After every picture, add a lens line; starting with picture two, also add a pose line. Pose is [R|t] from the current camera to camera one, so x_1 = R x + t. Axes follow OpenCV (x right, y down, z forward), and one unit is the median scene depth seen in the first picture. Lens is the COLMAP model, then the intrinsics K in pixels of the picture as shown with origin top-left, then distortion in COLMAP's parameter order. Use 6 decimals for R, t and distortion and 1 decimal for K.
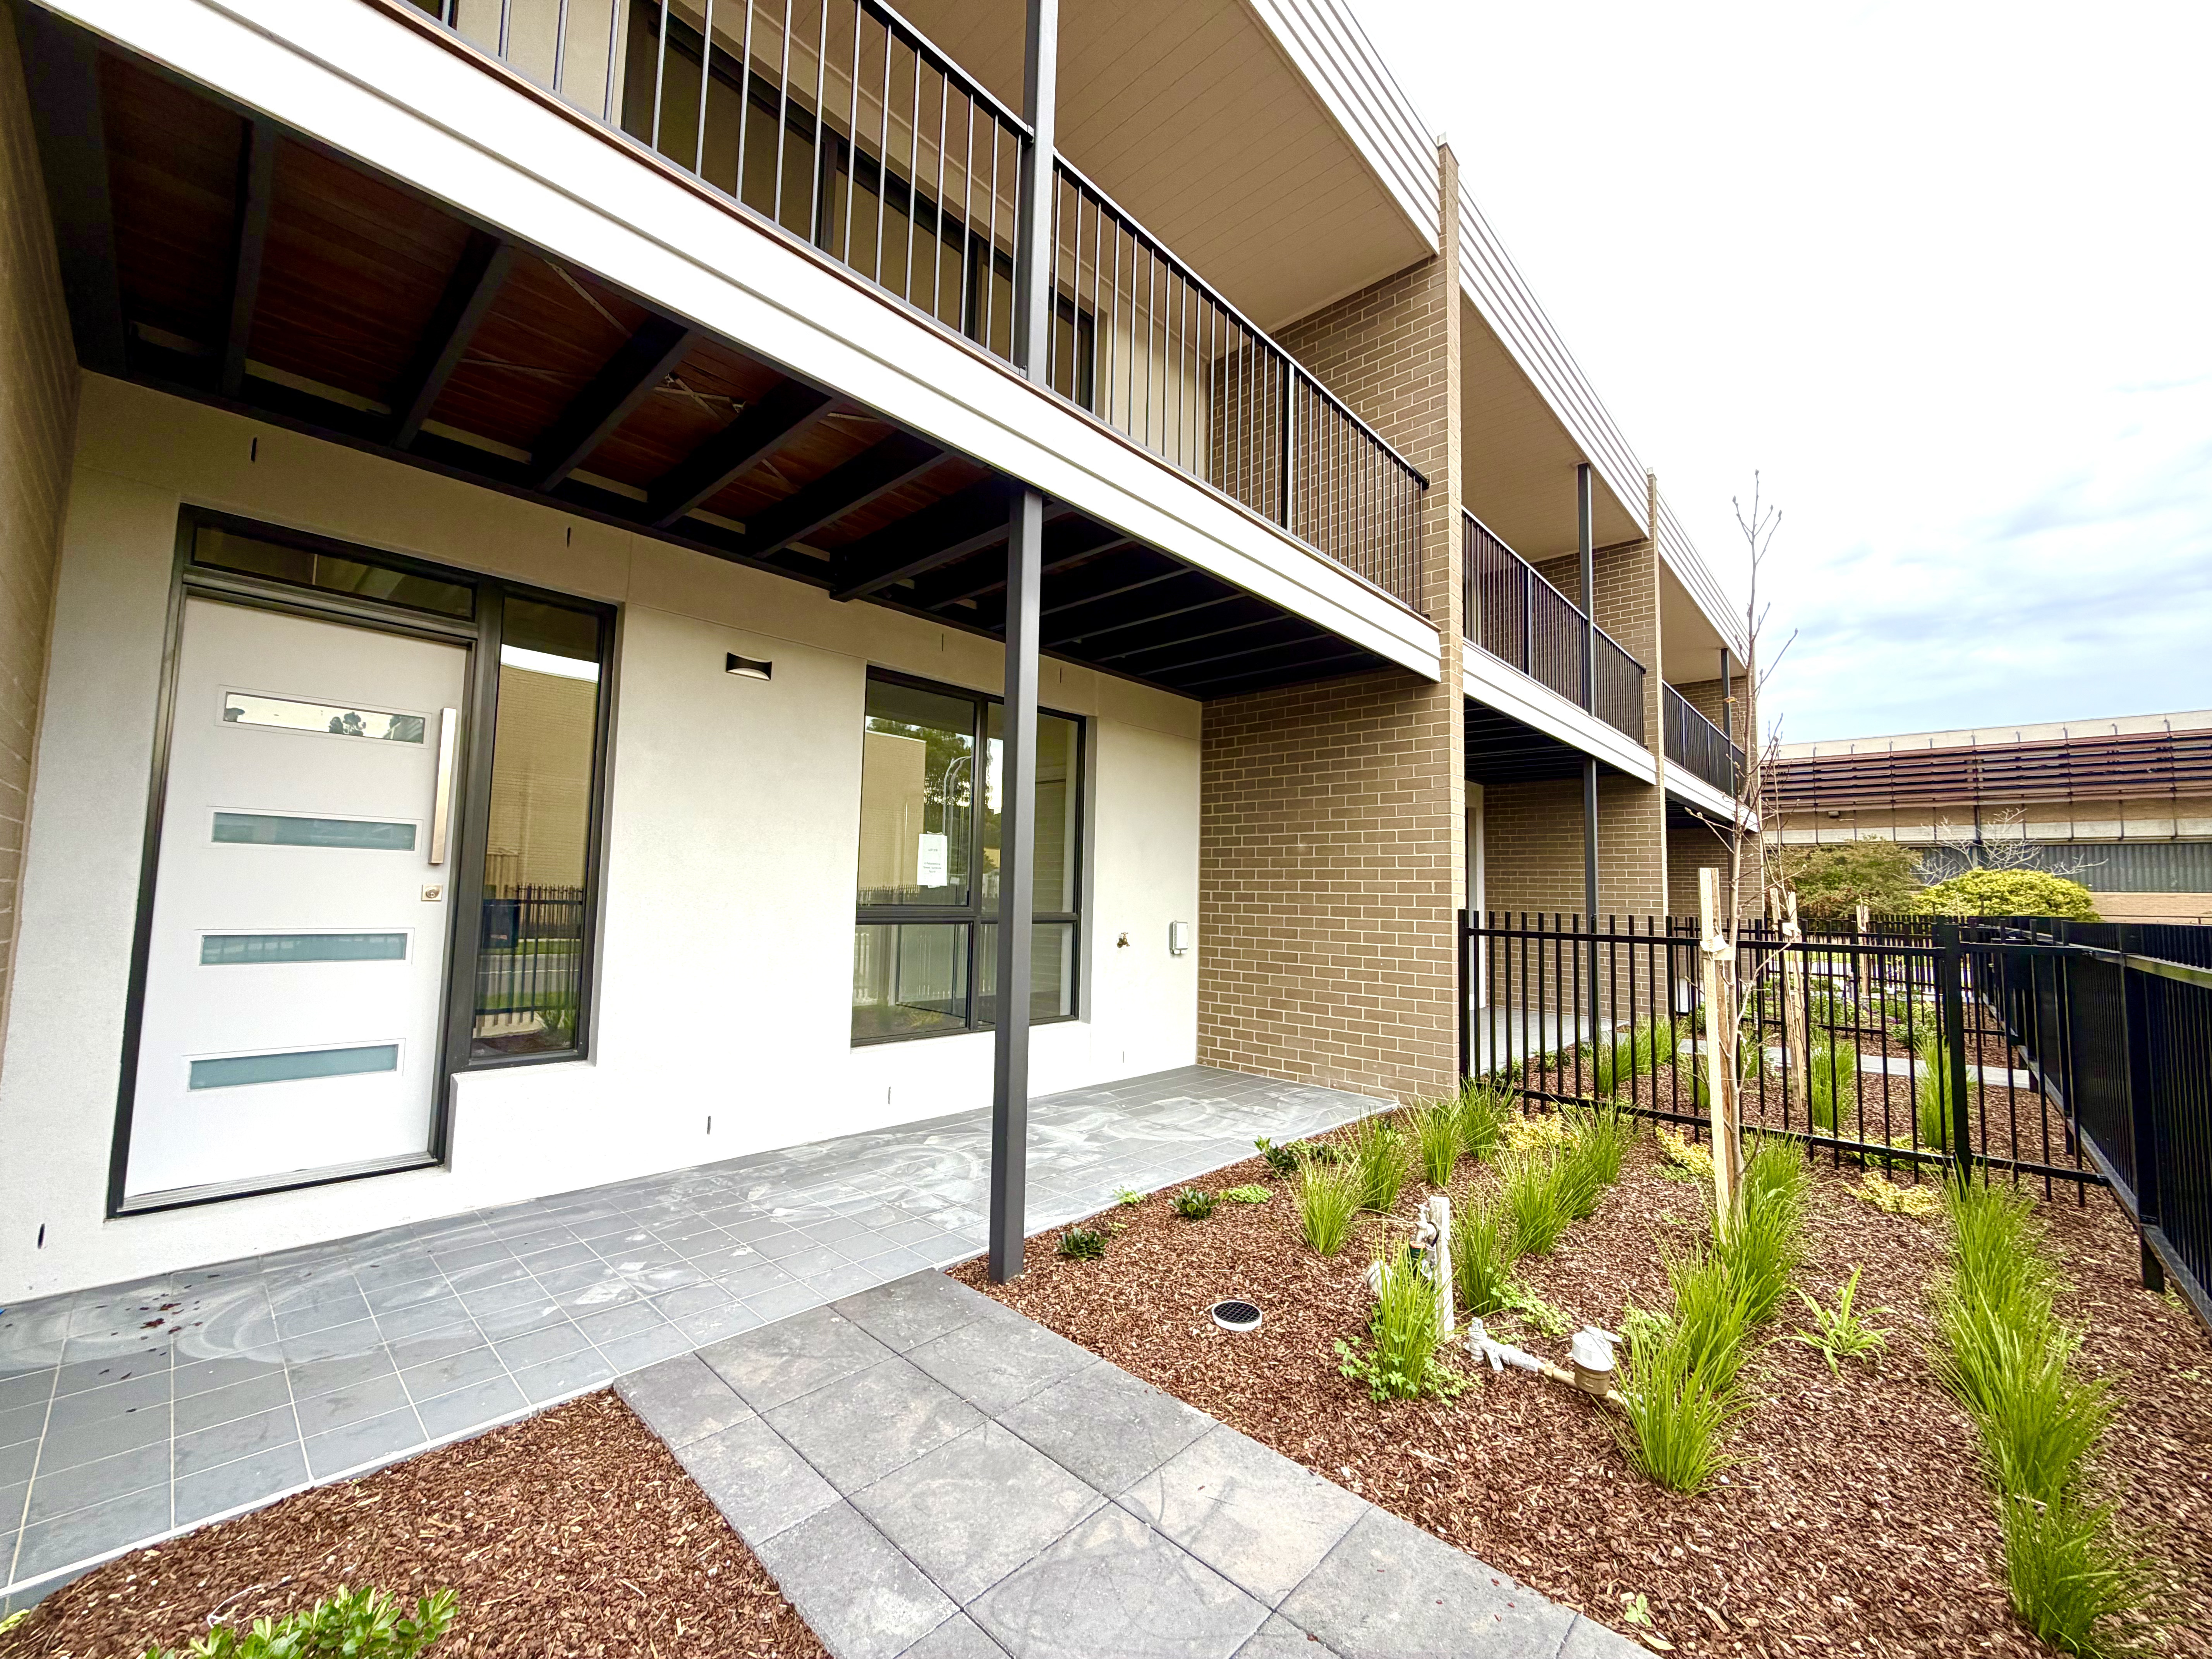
lens RADIAL K [[870.7, 0, 1111.4], [0, 870.7, 837.3], [0, 0, 1]] dist [0.015762, 0.000116]
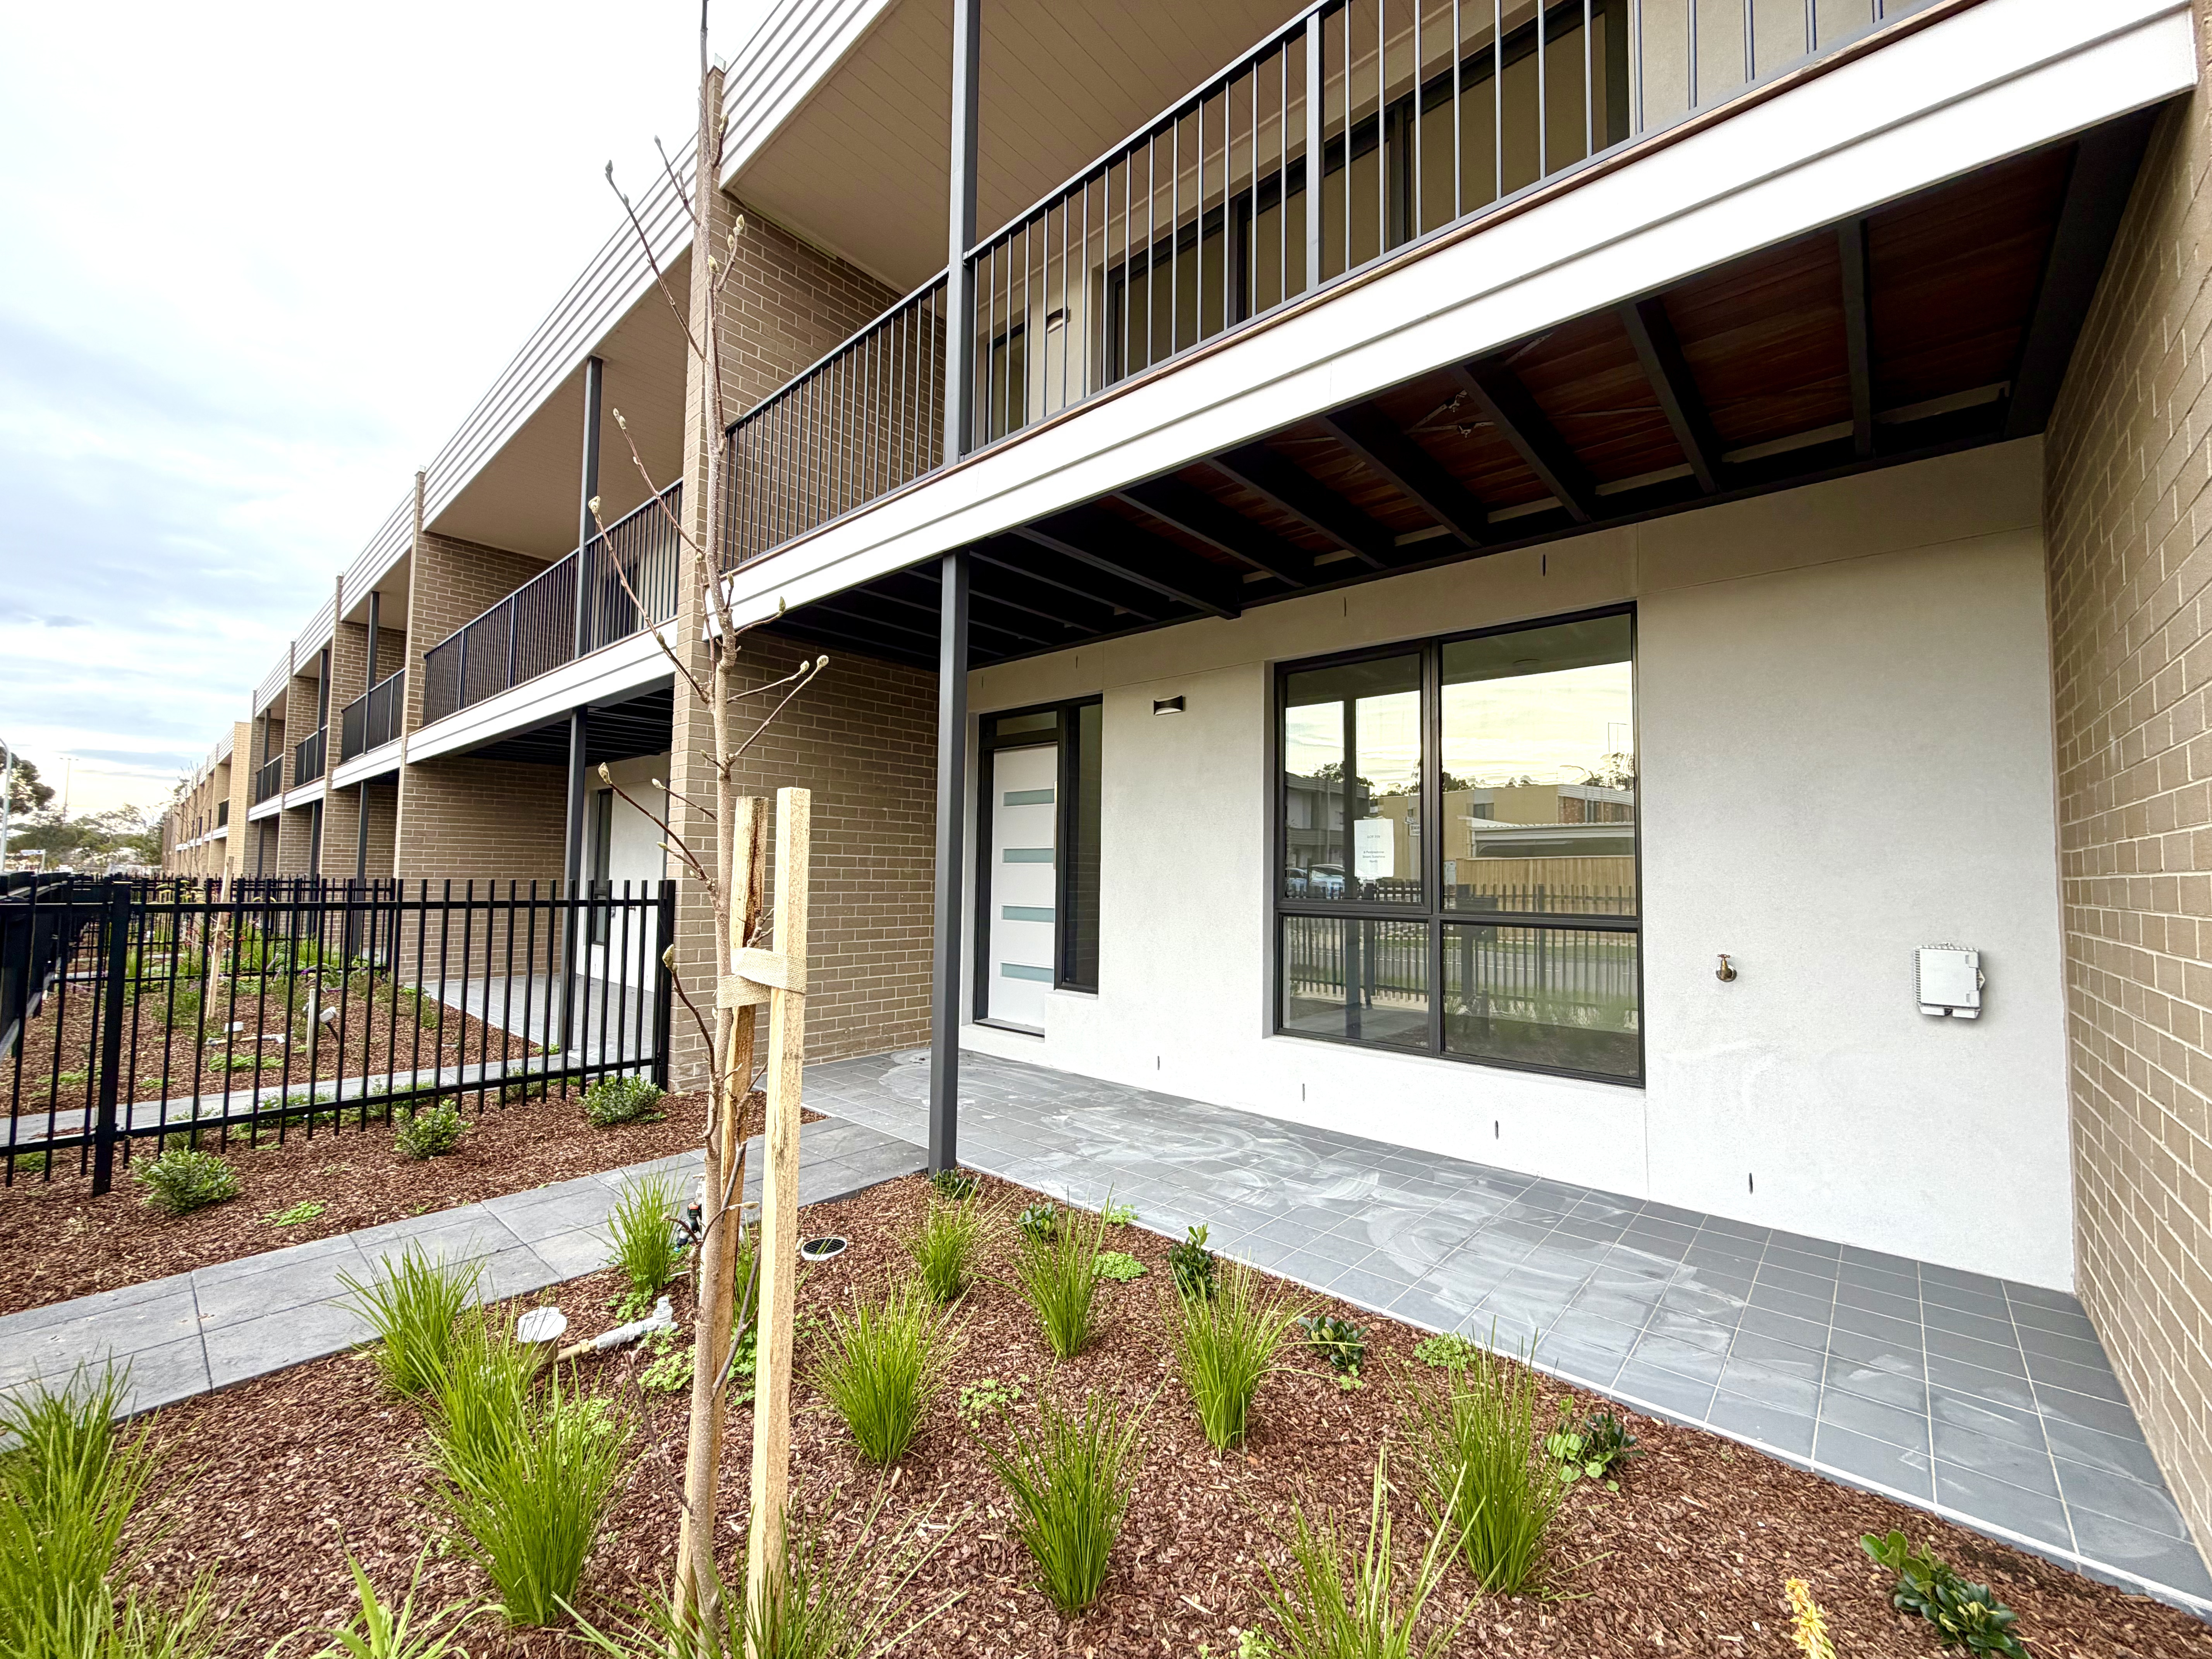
lens RADIAL K [[902.4, 0, 1132.1], [0, 902.4, 831.7], [0, 0, 1]] dist [-0.000880, 0.000085]
pose [[0.019350, -0.079007, -0.996686, 0.919076], [0.053331, 0.995535, -0.077880, 0.088666], [0.998389, -0.051647, 0.023477, 0.957043]]
